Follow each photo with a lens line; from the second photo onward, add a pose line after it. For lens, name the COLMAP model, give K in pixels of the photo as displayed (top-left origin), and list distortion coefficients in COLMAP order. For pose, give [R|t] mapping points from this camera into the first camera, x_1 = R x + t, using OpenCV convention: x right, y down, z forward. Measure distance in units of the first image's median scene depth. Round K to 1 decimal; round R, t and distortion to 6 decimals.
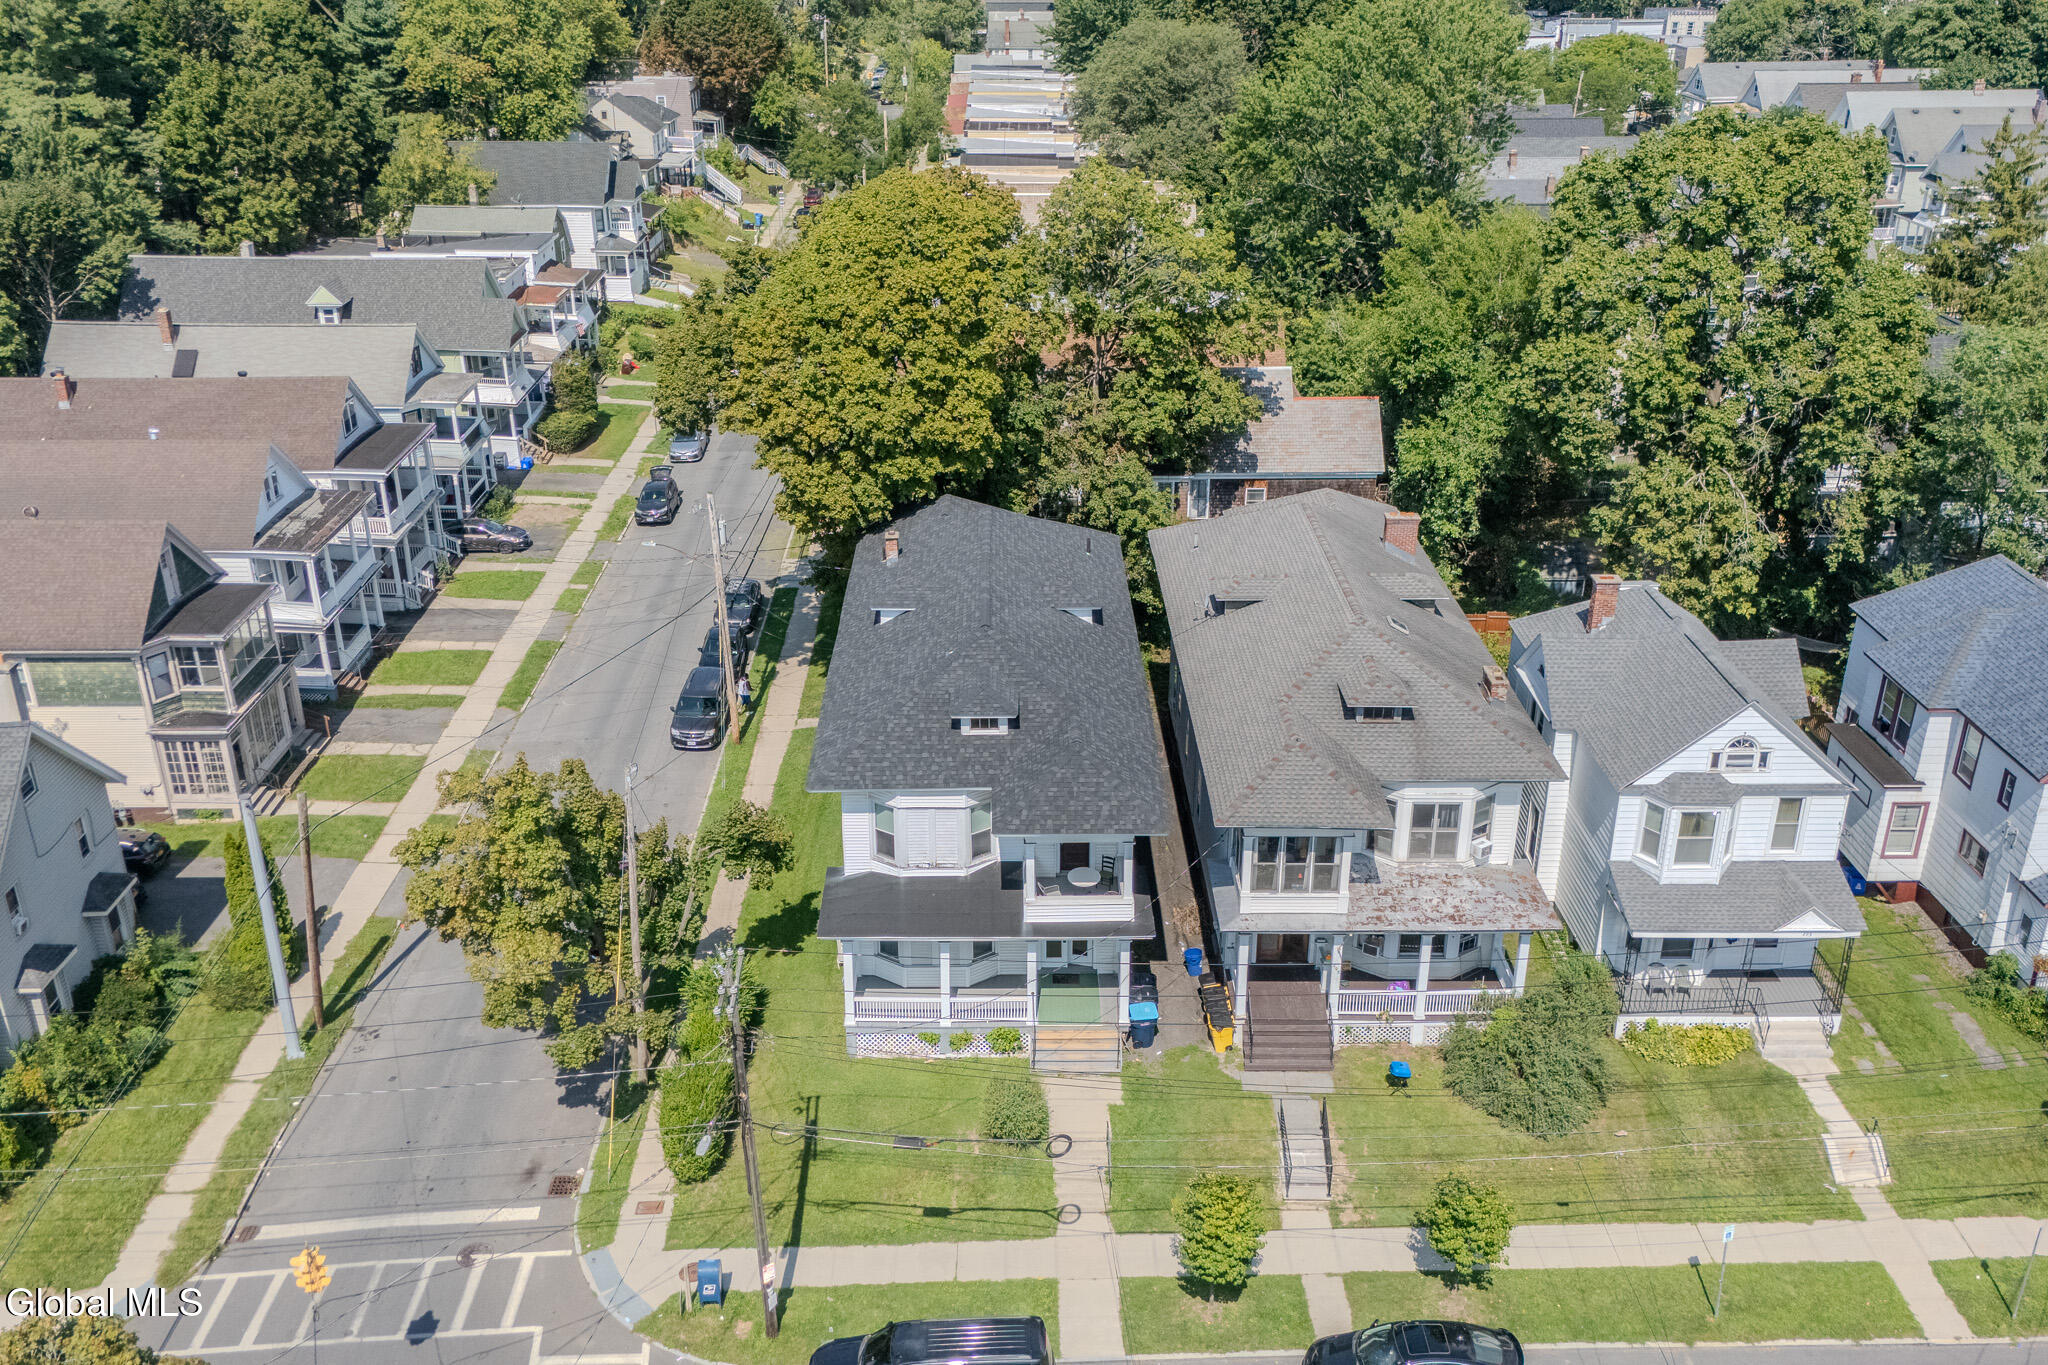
lens RADIAL K [[1796.6, 0, 1025.1], [0, 1796.6, 677.1], [0, 0, 1]] dist [0.075464, -0.075084]
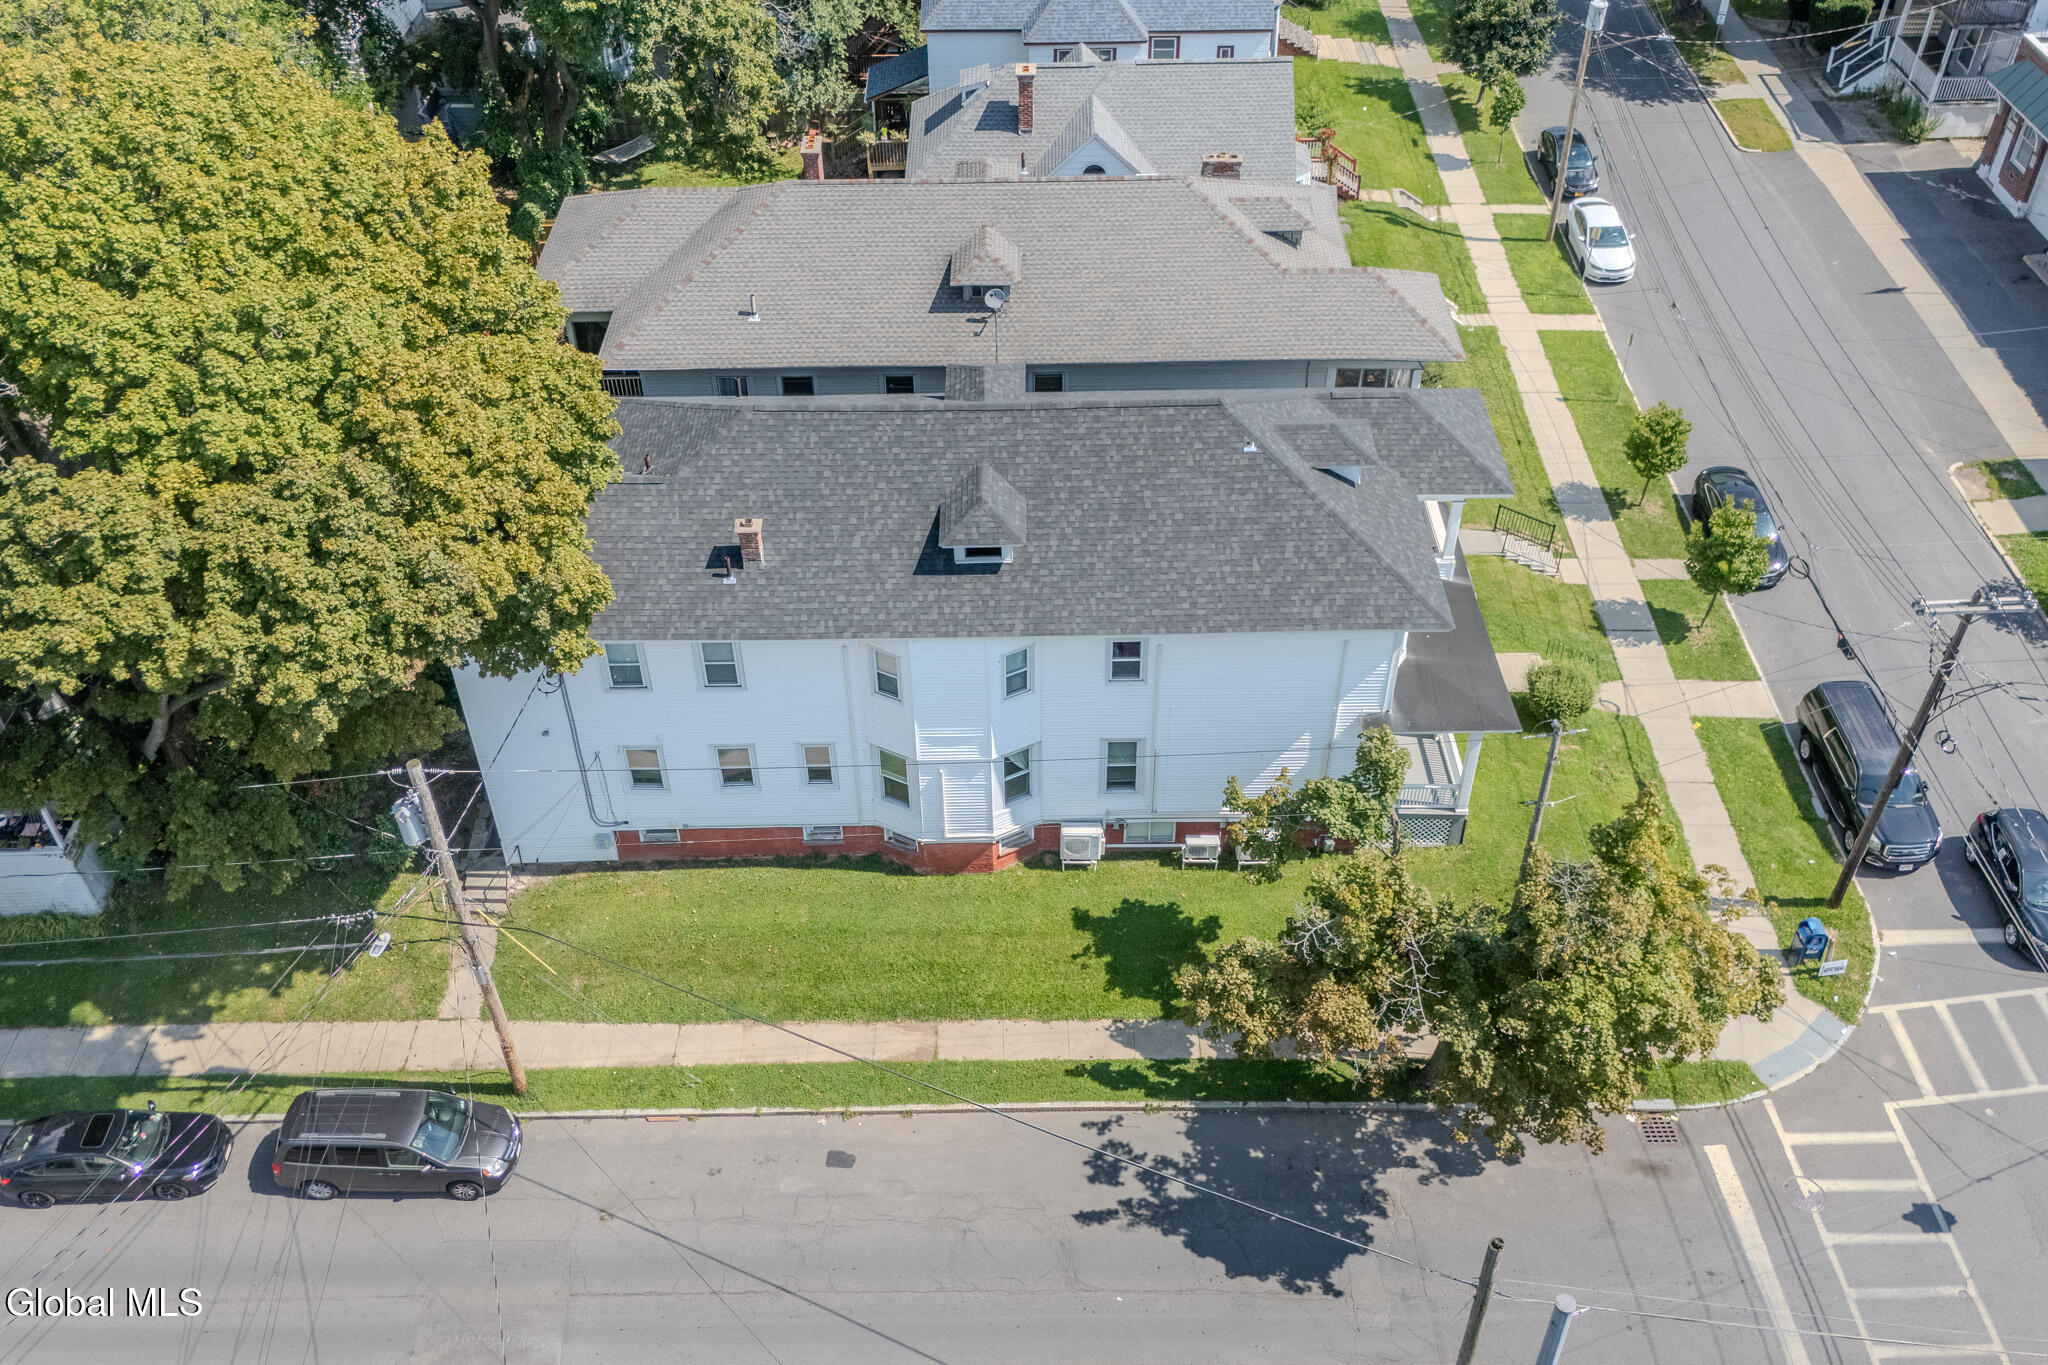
lens RADIAL K [[1796.6, 0, 1034.2], [0, 1796.6, 675.9], [0, 0, 1]] dist [0.075464, -0.075084]
pose [[-0.003660, -0.654469, 0.756080, -0.507088], [0.413573, 0.687402, 0.597023, -0.327531], [-0.910464, 0.314879, 0.268155, 0.657734]]
